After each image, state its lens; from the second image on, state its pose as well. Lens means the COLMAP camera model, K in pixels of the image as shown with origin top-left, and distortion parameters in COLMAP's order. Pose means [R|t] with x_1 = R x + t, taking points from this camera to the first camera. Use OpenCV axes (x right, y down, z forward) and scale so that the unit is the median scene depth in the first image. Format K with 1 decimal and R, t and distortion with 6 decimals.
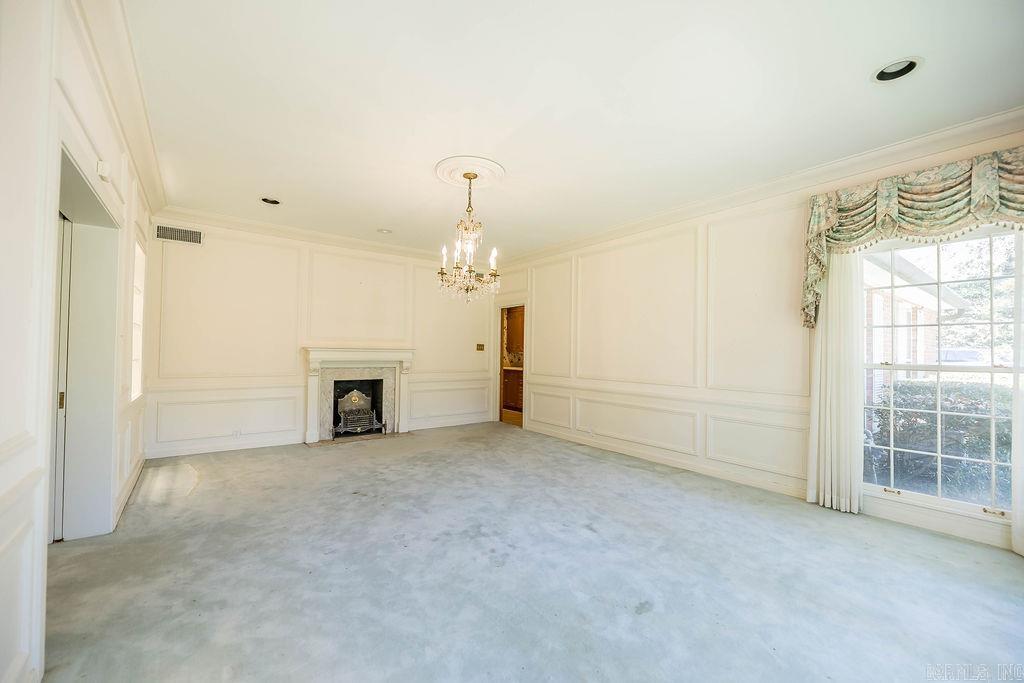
lens RADIAL K [[410.5, 0, 511.2], [0, 410.5, 348.9], [0, 0, 1]] dist [-0.000704, -0.006120]
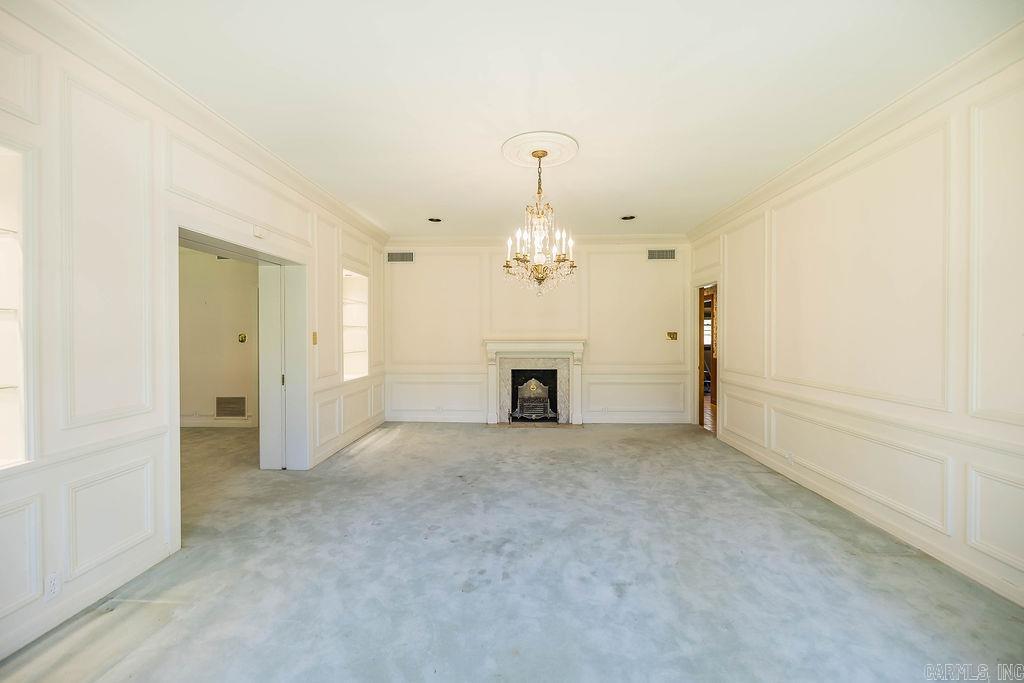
lens RADIAL K [[408.0, 0, 512.0], [0, 408.0, 341.5], [0, 0, 1]] dist [-0.000858, -0.005542]
pose [[0.771641, -0.003386, -0.636049, 0.350814], [0.017396, 0.999724, 0.015783, -0.019584], [0.635820, -0.023243, 0.771487, 0.214962]]
